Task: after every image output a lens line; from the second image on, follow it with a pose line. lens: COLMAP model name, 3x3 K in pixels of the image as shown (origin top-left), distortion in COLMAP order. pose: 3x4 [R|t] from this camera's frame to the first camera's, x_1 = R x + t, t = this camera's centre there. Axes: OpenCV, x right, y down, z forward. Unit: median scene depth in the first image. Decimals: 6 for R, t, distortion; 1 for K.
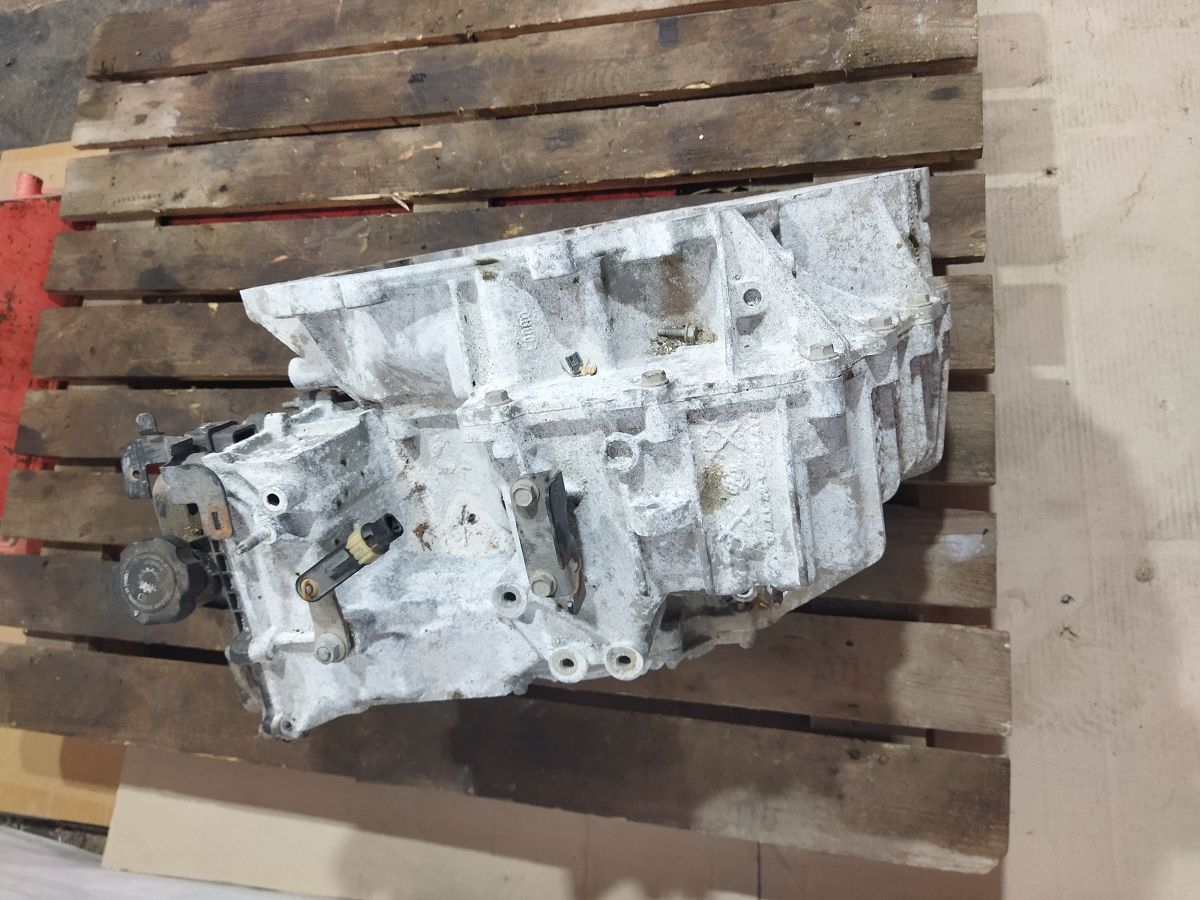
lens RADIAL K [[876.2, 0, 608.8], [0, 876.2, 459.8], [0, 0, 1]] dist [0.053193, -0.049945]
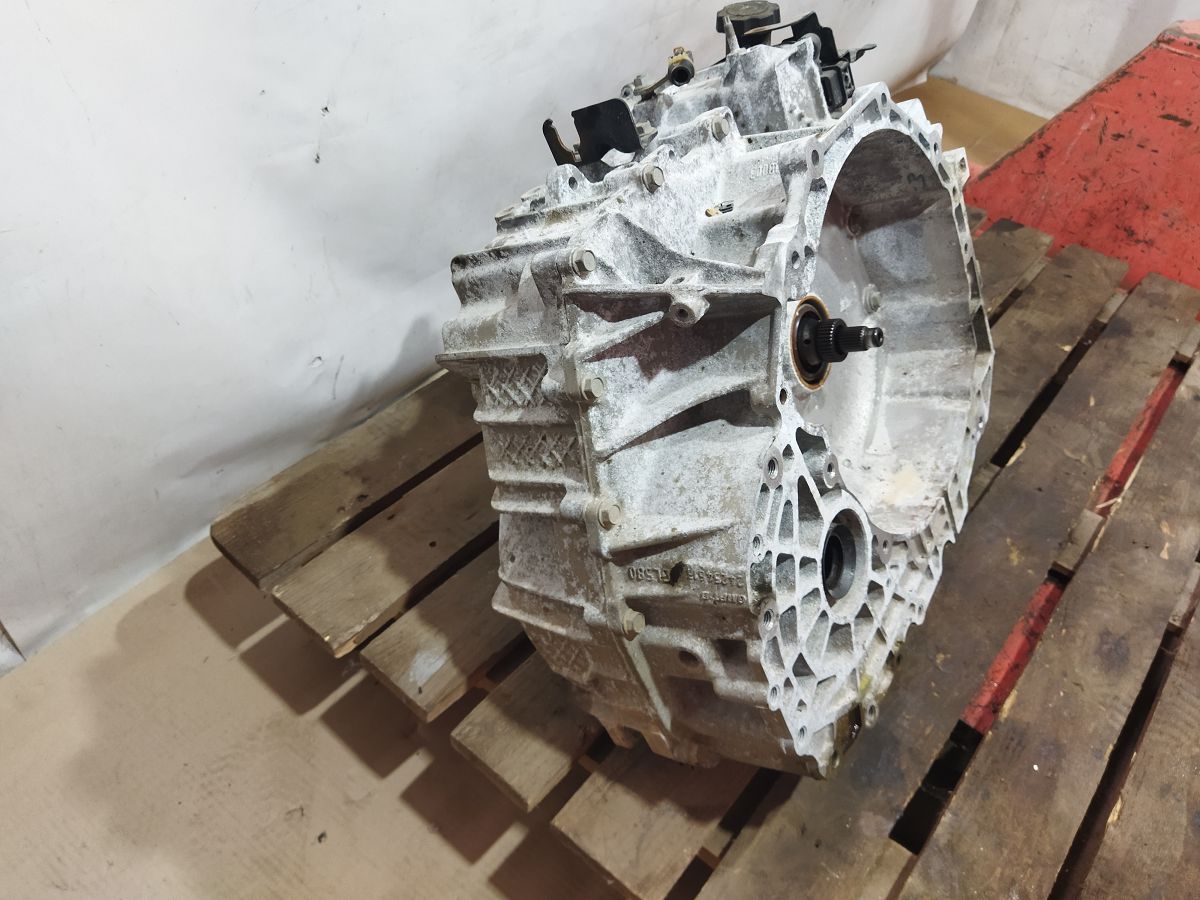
lens RADIAL K [[876.2, 0, 601.4], [0, 876.2, 442.0], [0, 0, 1]] dist [0.053193, -0.049945]
pose [[-0.564059, 0.724829, -0.395551, 0.418031], [-0.782652, -0.316587, 0.535937, -0.401599], [0.263237, 0.611879, 0.745862, 0.175105]]
